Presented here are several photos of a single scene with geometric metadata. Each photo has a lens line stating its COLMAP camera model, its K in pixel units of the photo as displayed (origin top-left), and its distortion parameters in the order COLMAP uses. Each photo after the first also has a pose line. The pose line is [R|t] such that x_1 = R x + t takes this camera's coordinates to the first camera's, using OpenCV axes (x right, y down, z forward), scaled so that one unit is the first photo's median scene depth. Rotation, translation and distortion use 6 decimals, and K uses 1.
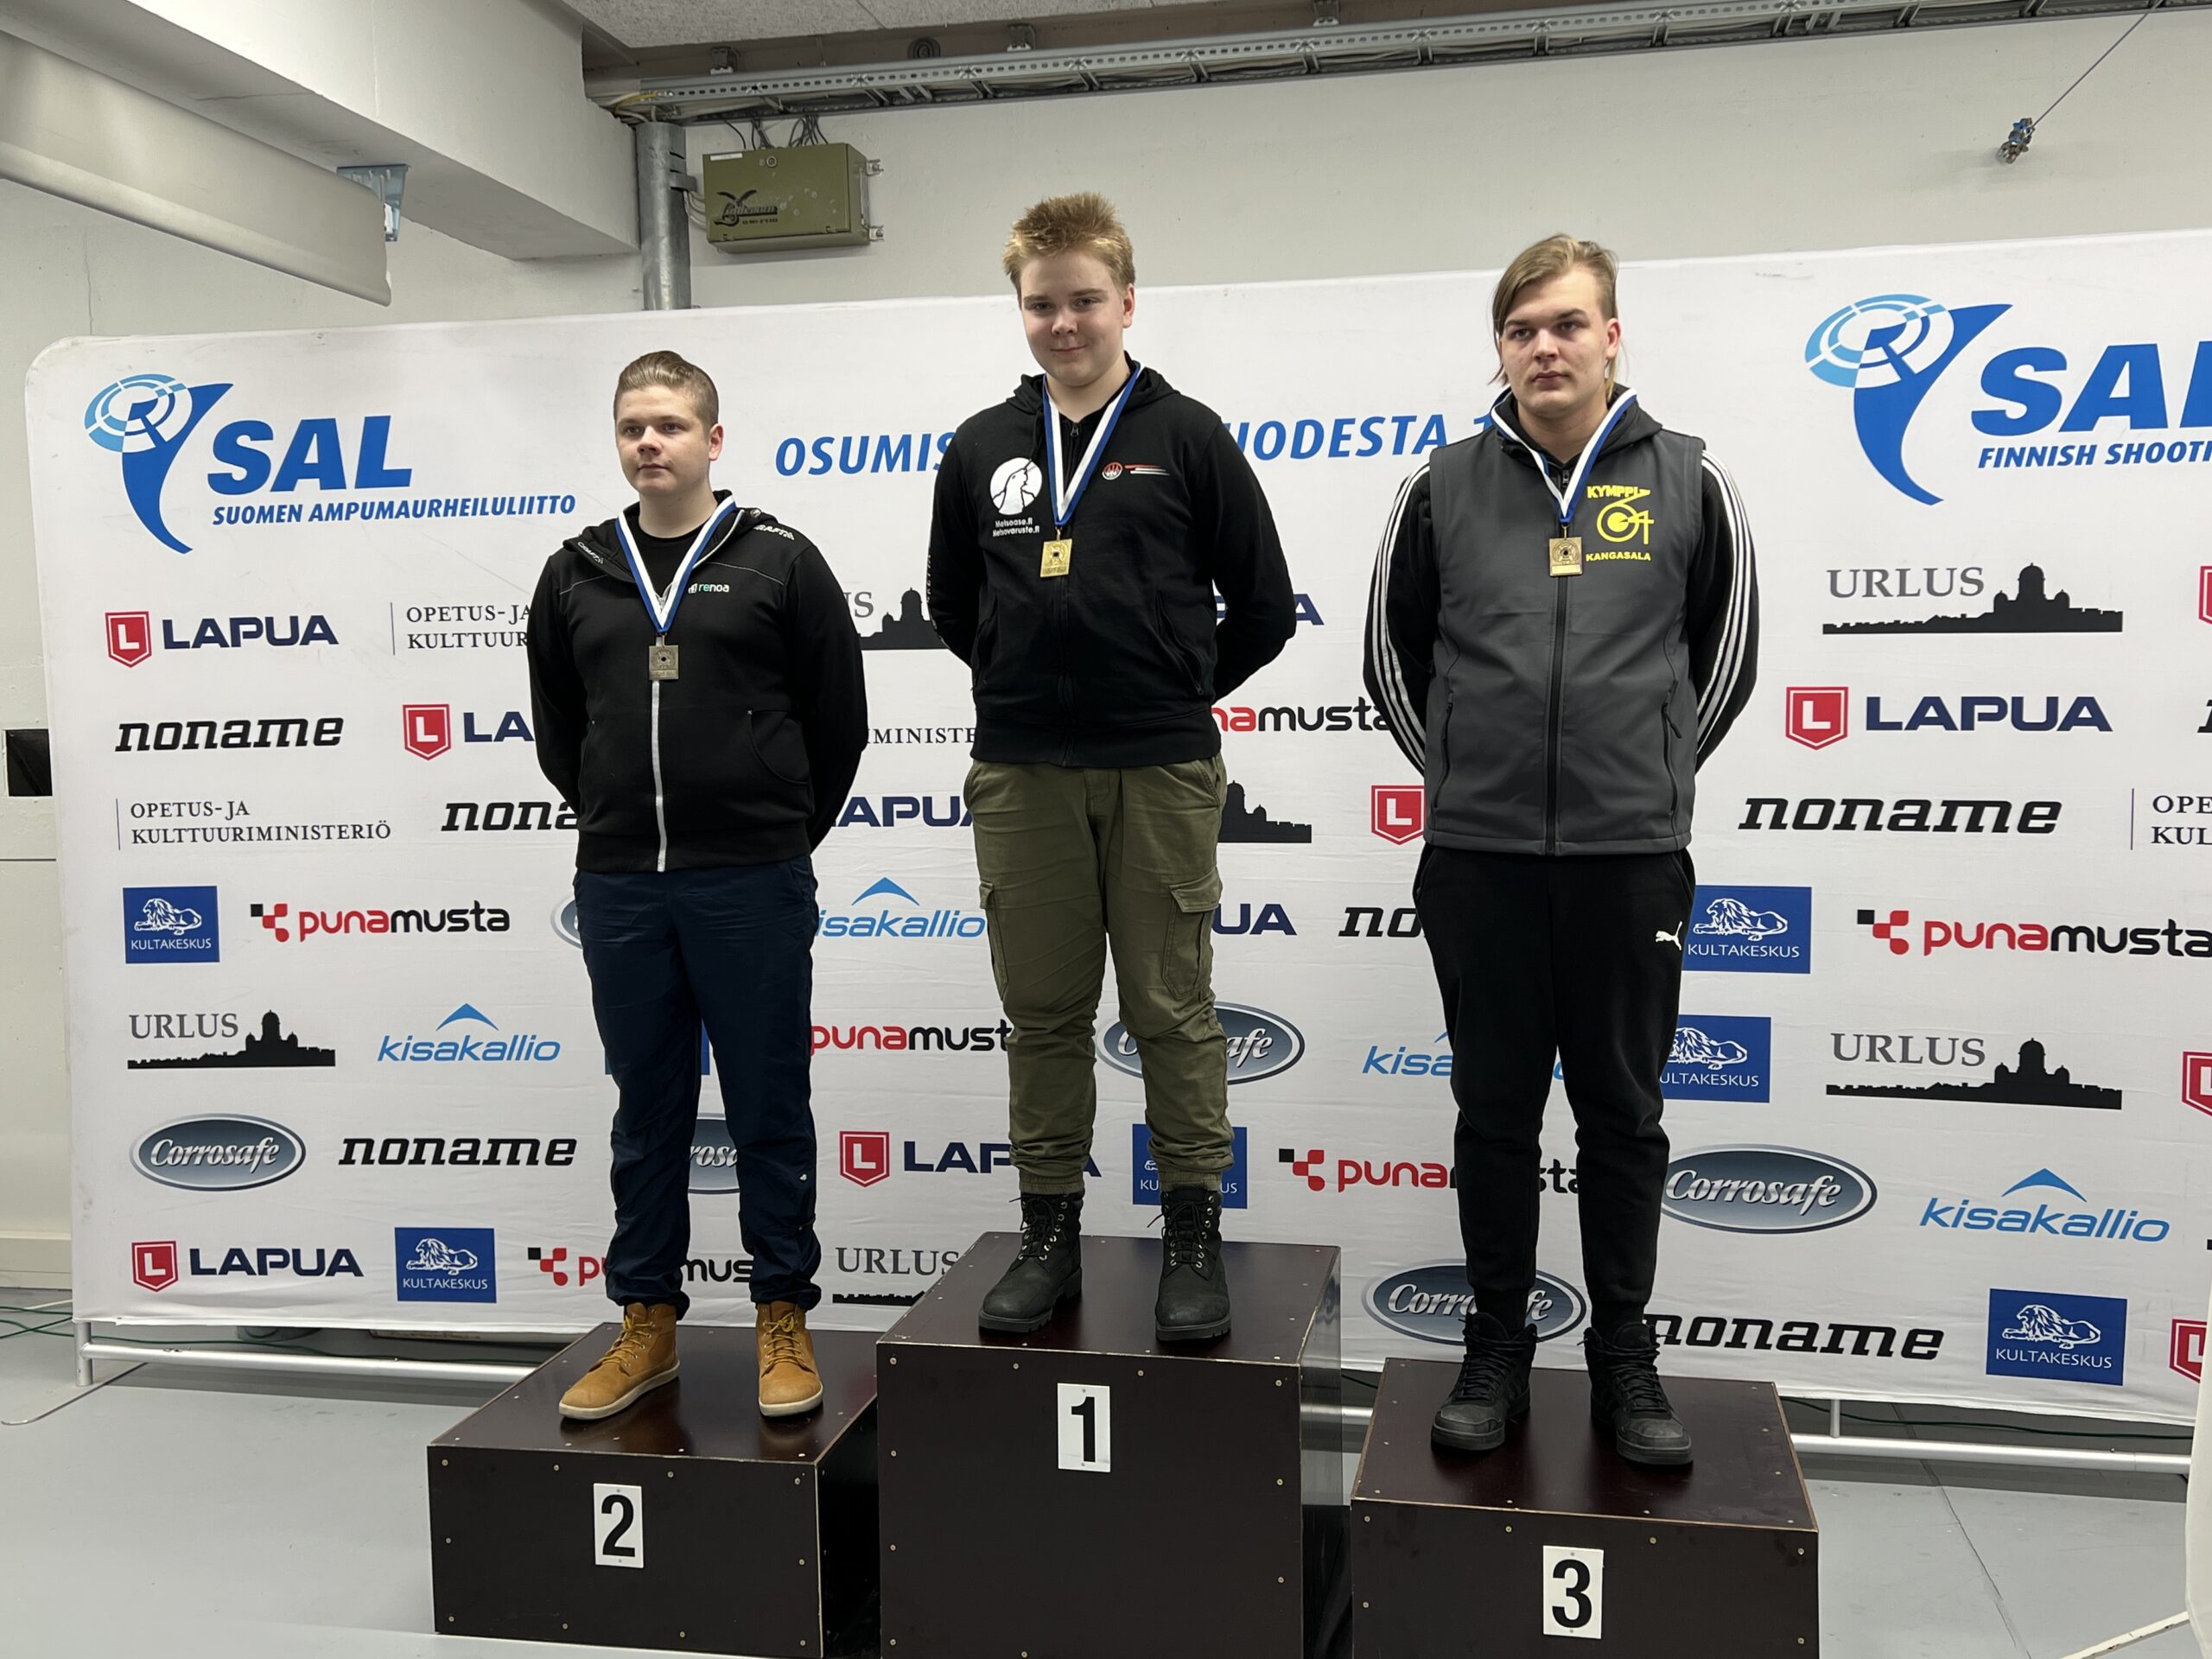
lens RADIAL K [[2080.1, 0, 1122.2], [0, 2080.1, 825.6], [0, 0, 1]] dist [-0.002835, 0.000000]
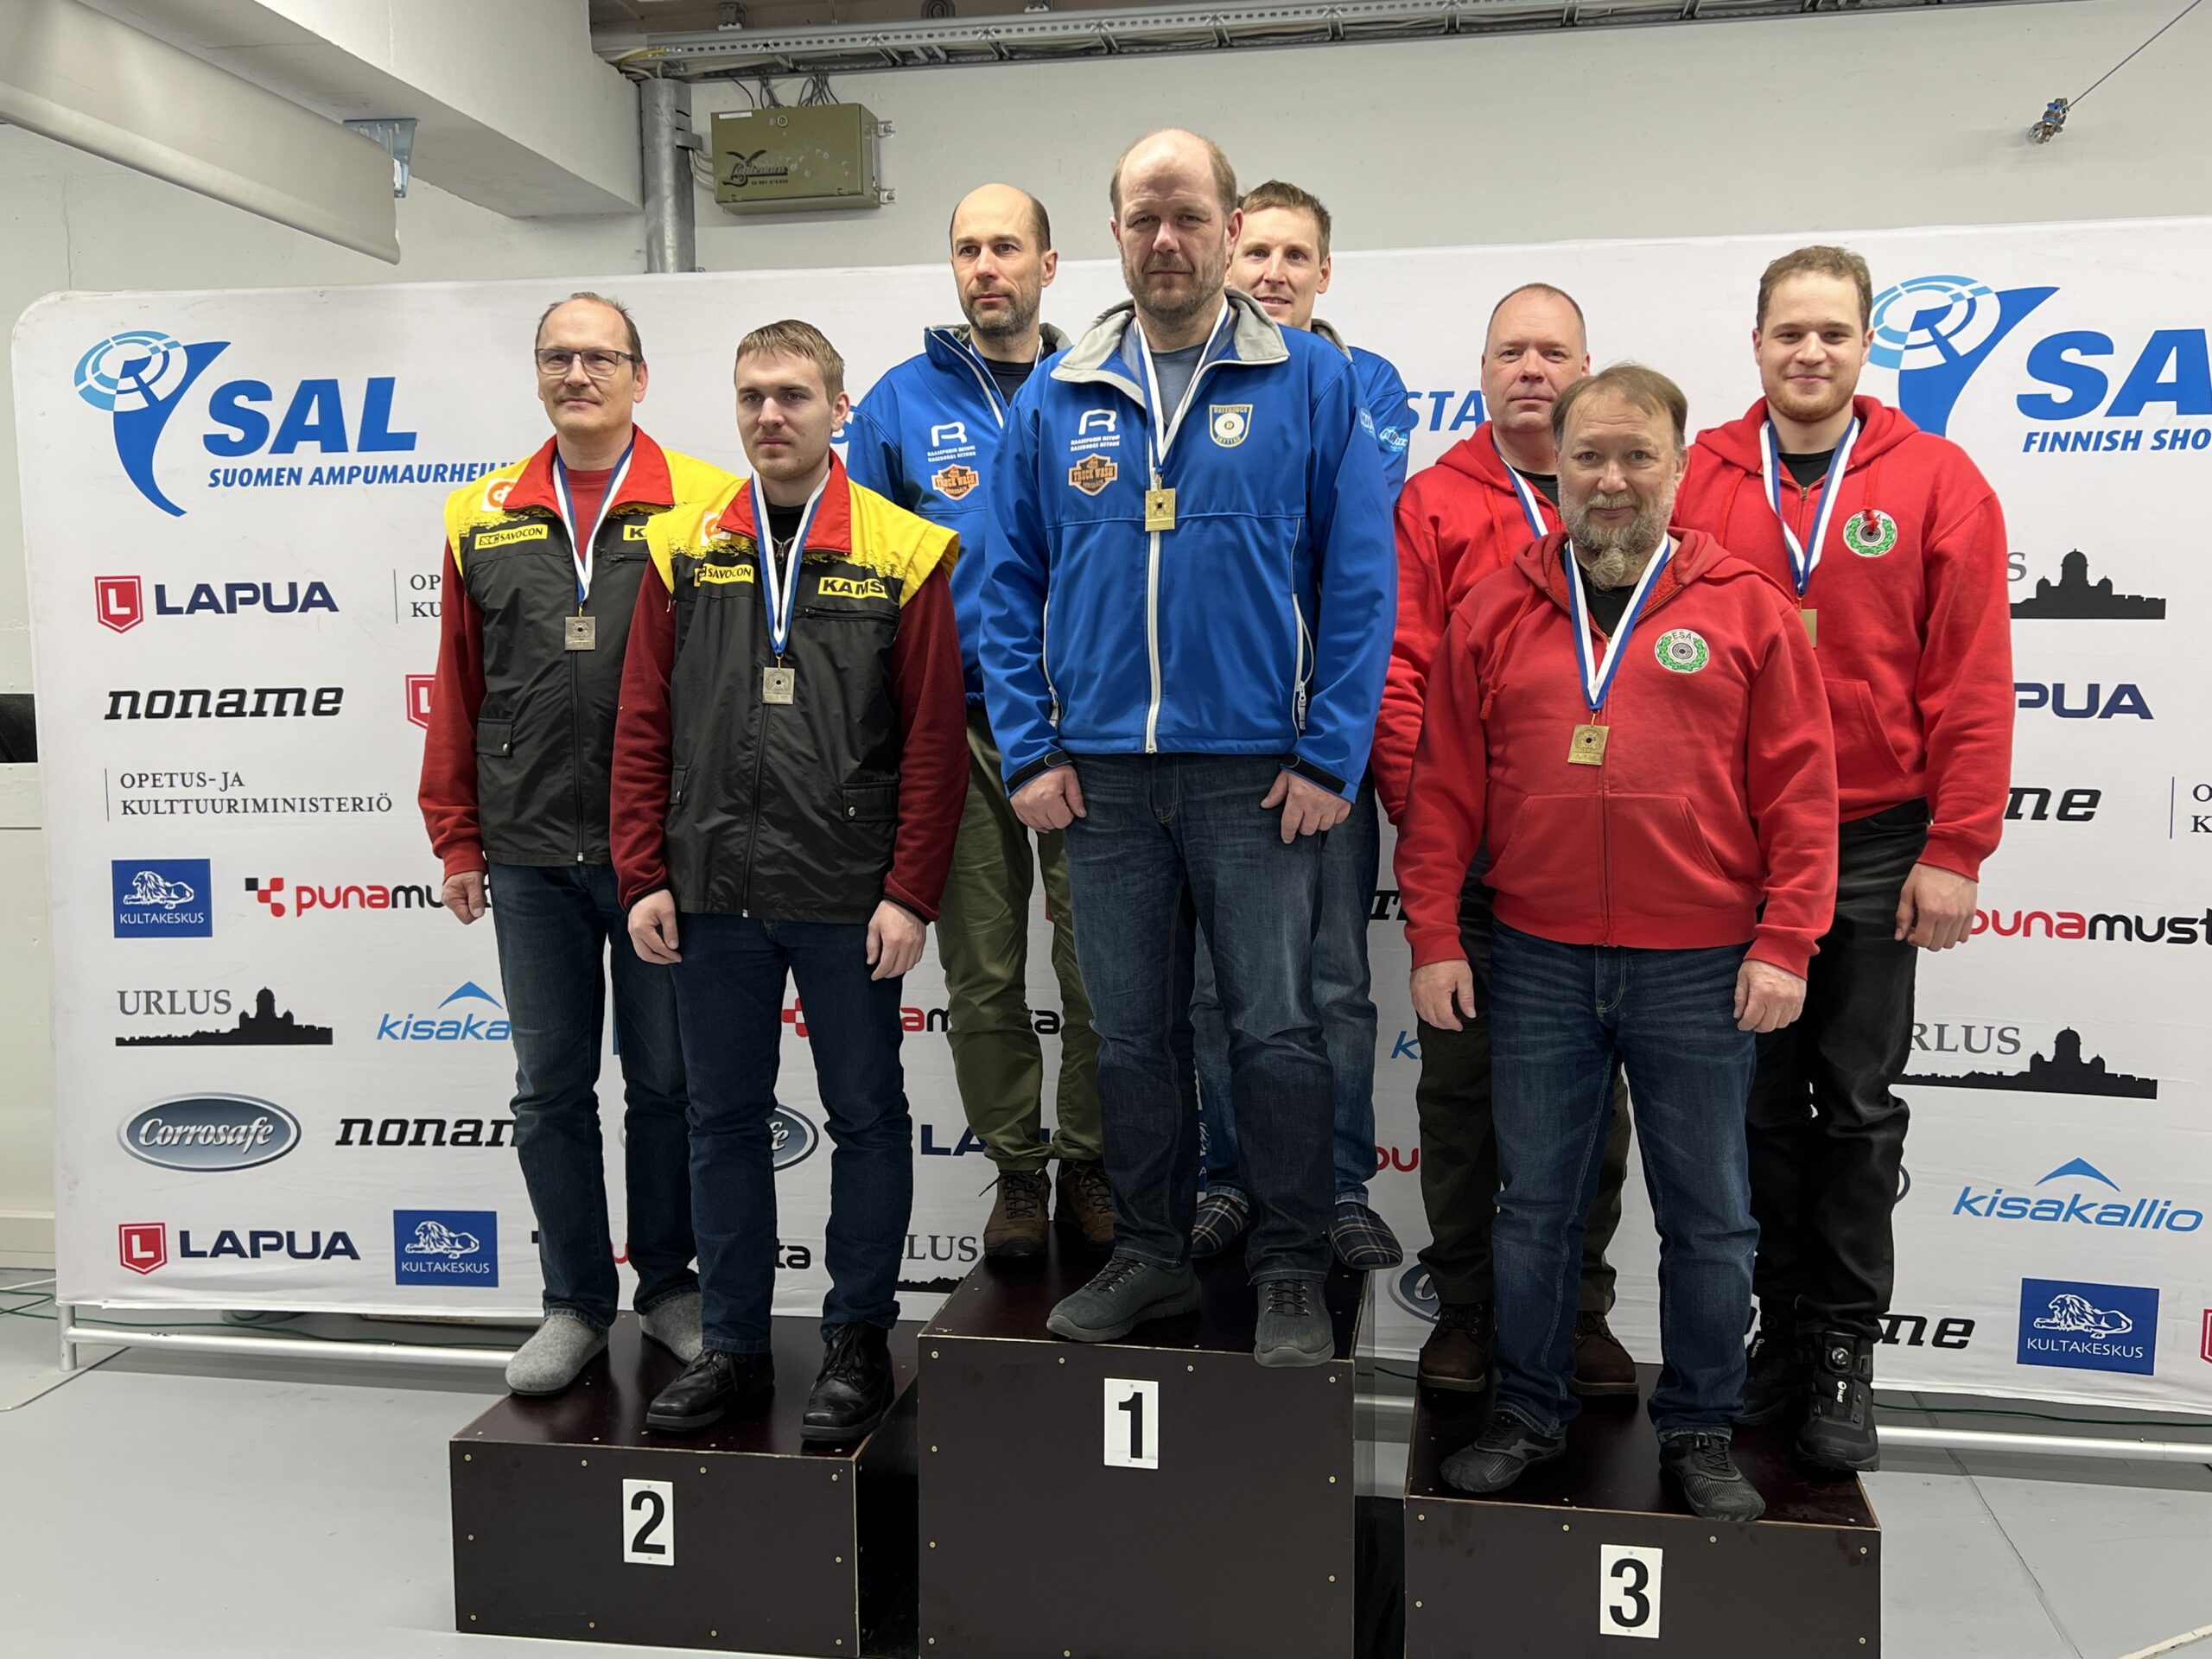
lens RADIAL K [[2080.1, 0, 1115.7], [0, 2080.1, 810.0], [0, 0, 1]] dist [-0.002835, 0.000000]
pose [[0.999610, 0.007437, 0.026912, -0.042477], [-0.007687, 0.999928, 0.009217, -0.006724], [-0.026842, -0.009420, 0.999595, 0.018259]]
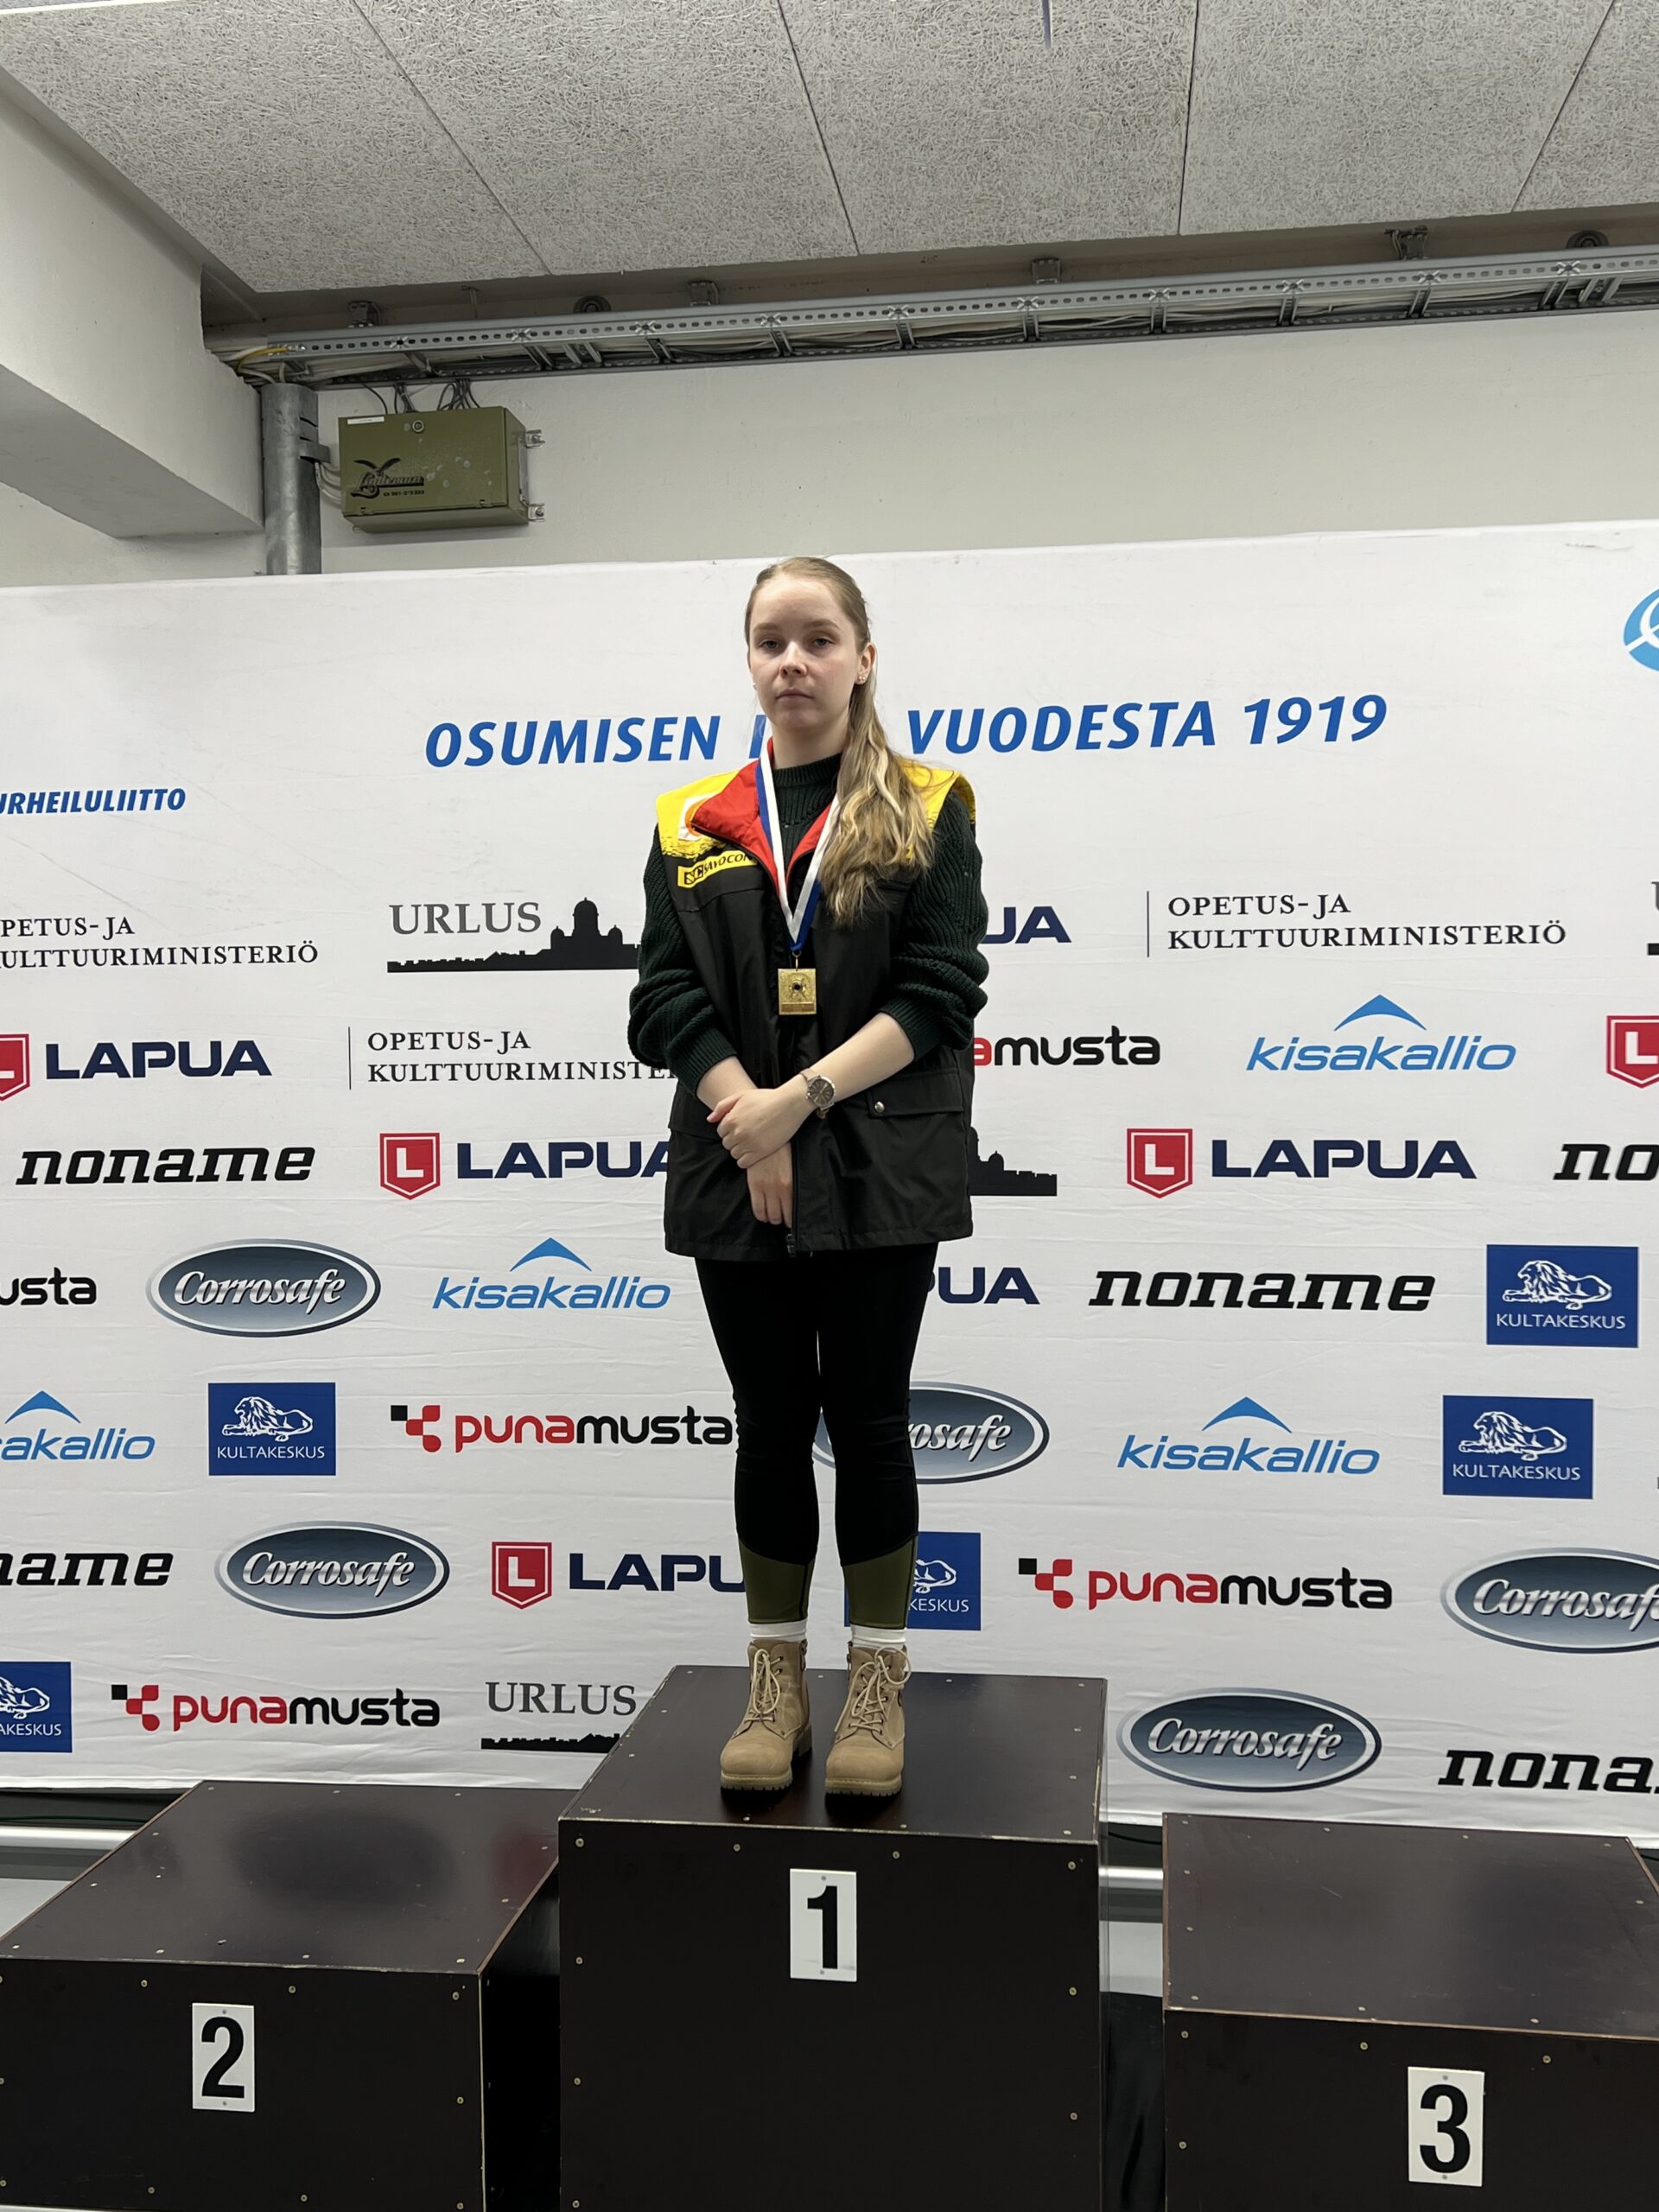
lens RADIAL K [[2080.1, 0, 860.2], [0, 2080.1, 1098.6], [0, 0, 1]] dist [-0.002835, 0.000000]
pose [[0.997952, 0.003679, 0.063856, -0.044072], [-0.000254, 0.998565, -0.053560, 0.013761], [-0.063962, 0.053434, 0.996521, 0.150176]]
